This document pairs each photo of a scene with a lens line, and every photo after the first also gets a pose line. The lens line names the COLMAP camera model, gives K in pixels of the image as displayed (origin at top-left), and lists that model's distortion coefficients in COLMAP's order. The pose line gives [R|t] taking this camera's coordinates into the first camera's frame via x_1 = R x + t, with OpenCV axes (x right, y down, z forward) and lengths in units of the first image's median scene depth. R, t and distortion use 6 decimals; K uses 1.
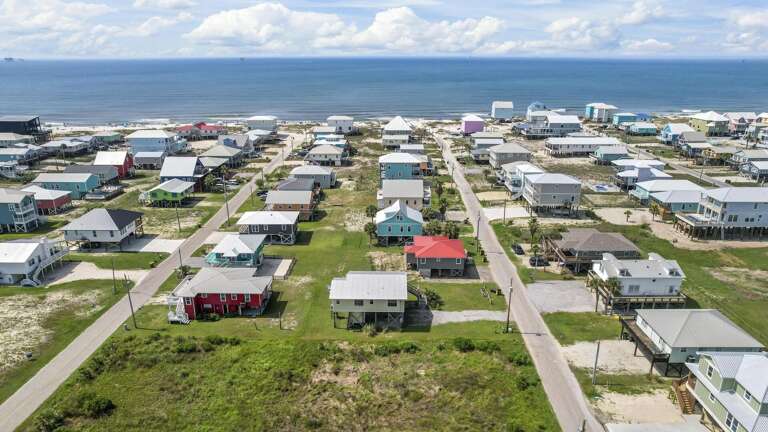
lens RADIAL K [[493.0, 0, 388.3], [0, 493.0, 230.4], [0, 0, 1]] dist [-0.028837, 0.001454]
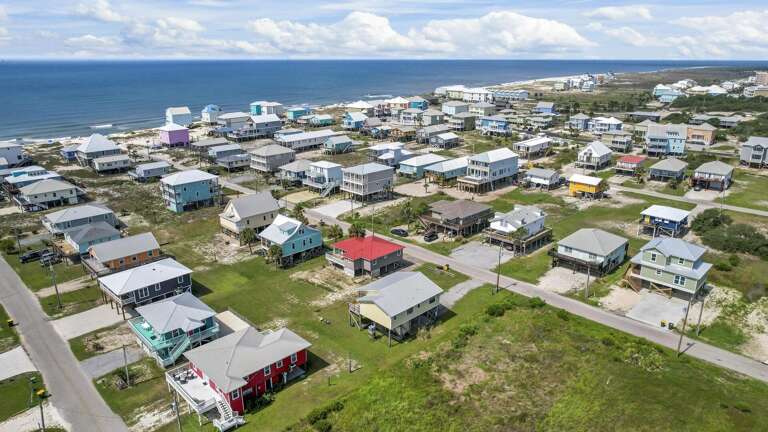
lens RADIAL K [[493.0, 0, 387.9], [0, 493.0, 217.9], [0, 0, 1]] dist [-0.028837, 0.001454]
pose [[0.704932, -0.226010, 0.672303, -0.529000], [0.242715, 0.967514, 0.070757, -0.085082], [-0.666454, 0.113299, 0.736887, 0.210535]]
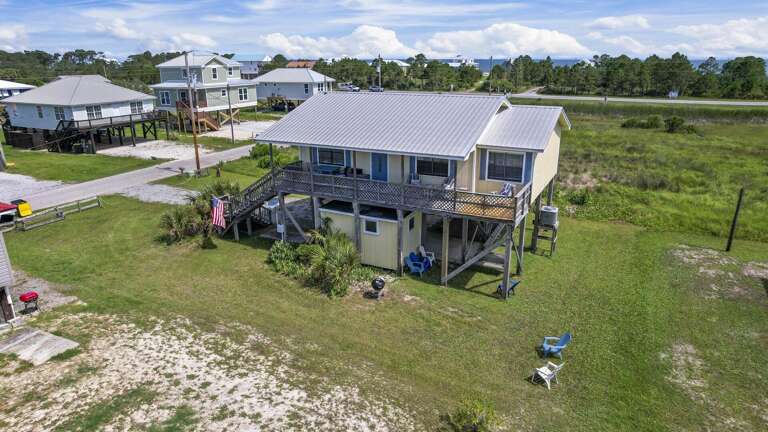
lens RADIAL K [[493.0, 0, 378.4], [0, 493.0, 216.4], [0, 0, 1]] dist [-0.028837, 0.001454]
pose [[-0.890292, -0.143994, 0.432025, -0.118639], [0.144608, 0.810198, 0.568038, -0.020287], [-0.431820, 0.568195, -0.700490, 0.983526]]
